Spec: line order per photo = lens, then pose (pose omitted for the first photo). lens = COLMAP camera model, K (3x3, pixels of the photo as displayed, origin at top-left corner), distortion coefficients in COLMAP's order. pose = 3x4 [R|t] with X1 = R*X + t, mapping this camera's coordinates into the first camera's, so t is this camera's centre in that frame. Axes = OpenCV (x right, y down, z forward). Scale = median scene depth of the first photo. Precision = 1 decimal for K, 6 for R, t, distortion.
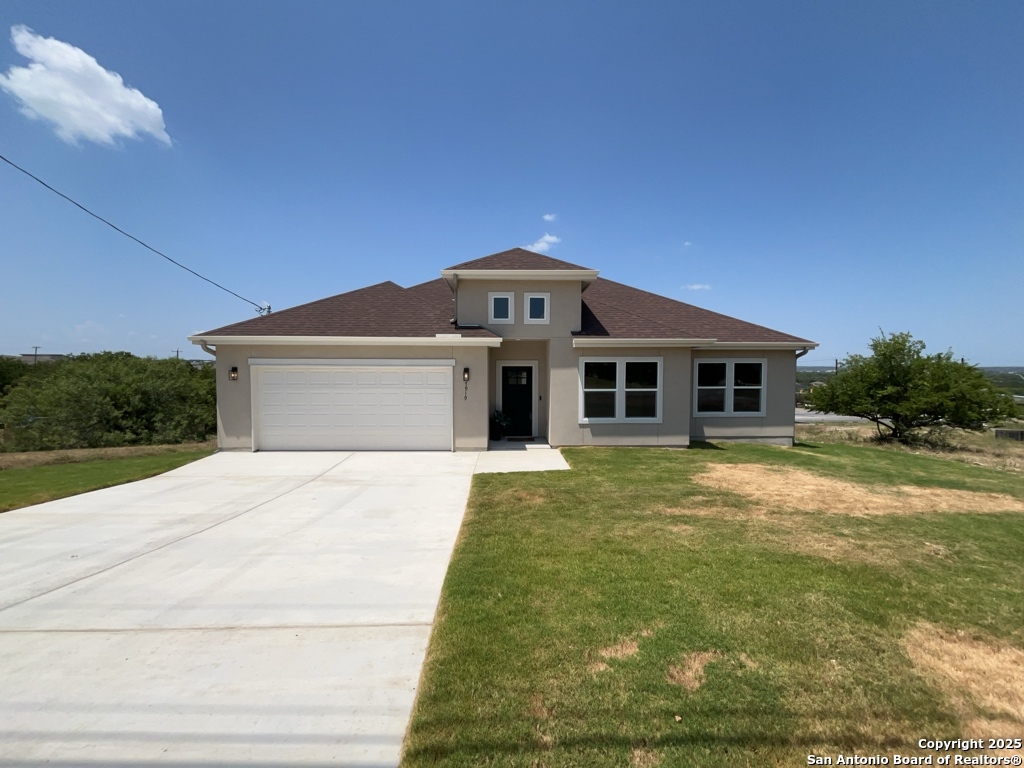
lens RADIAL K [[414.4, 0, 515.3], [0, 414.4, 385.0], [0, 0, 1]] dist [-0.003239, -0.000907]
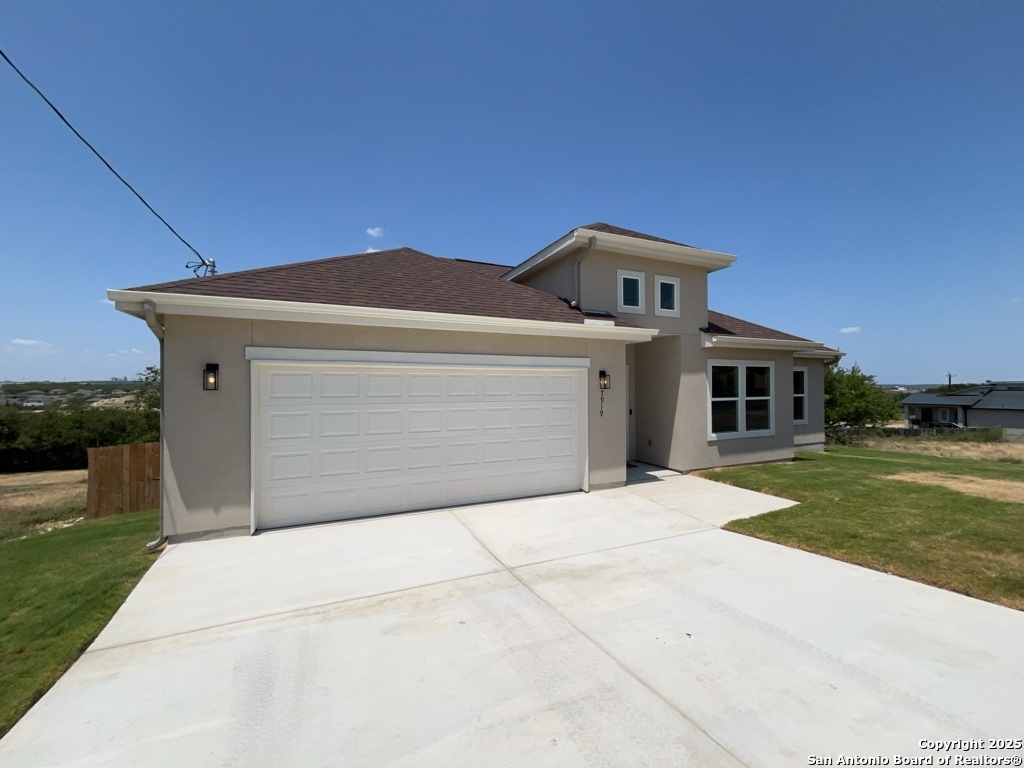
lens RADIAL K [[414.4, 0, 512.3], [0, 414.4, 385.2], [0, 0, 1]] dist [-0.003239, -0.000907]
pose [[0.921071, -0.003530, 0.389378, -0.523645], [0.021658, 0.998875, -0.042175, 0.009795], [-0.388791, 0.047279, 0.920112, 0.400958]]
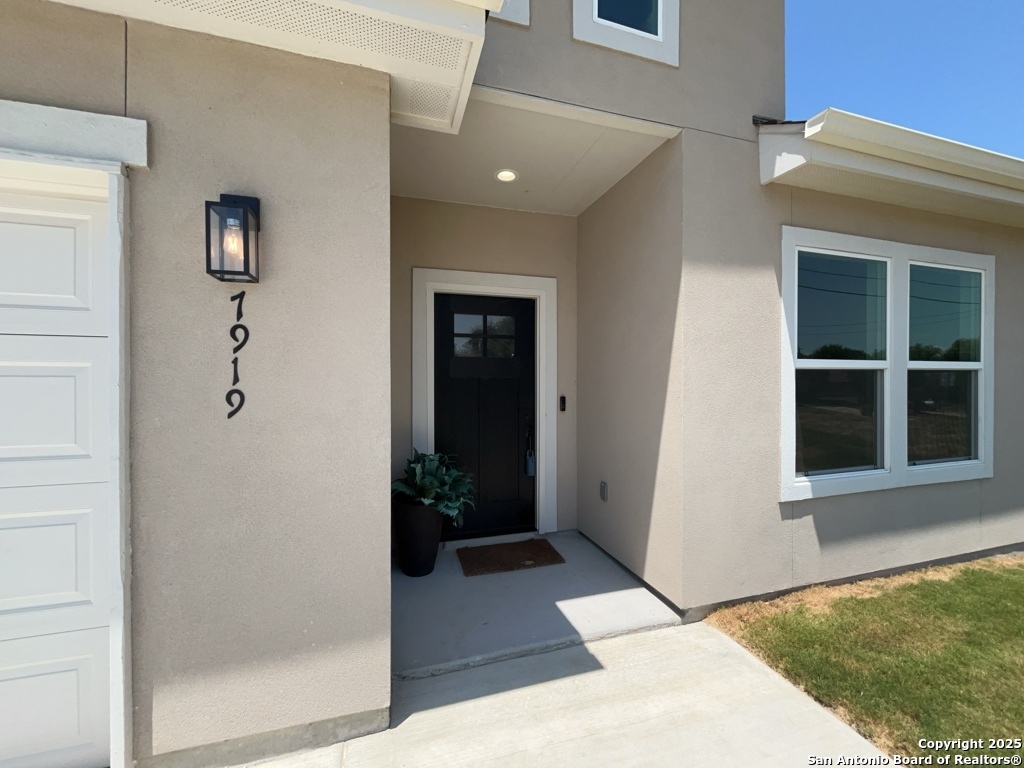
lens RADIAL K [[414.4, 0, 514.2], [0, 414.4, 384.8], [0, 0, 1]] dist [-0.003239, -0.000907]
pose [[0.962382, -0.003801, 0.271673, -0.063338], [0.012882, 0.999416, -0.031650, 0.030510], [-0.271394, 0.033959, 0.961869, 0.817610]]
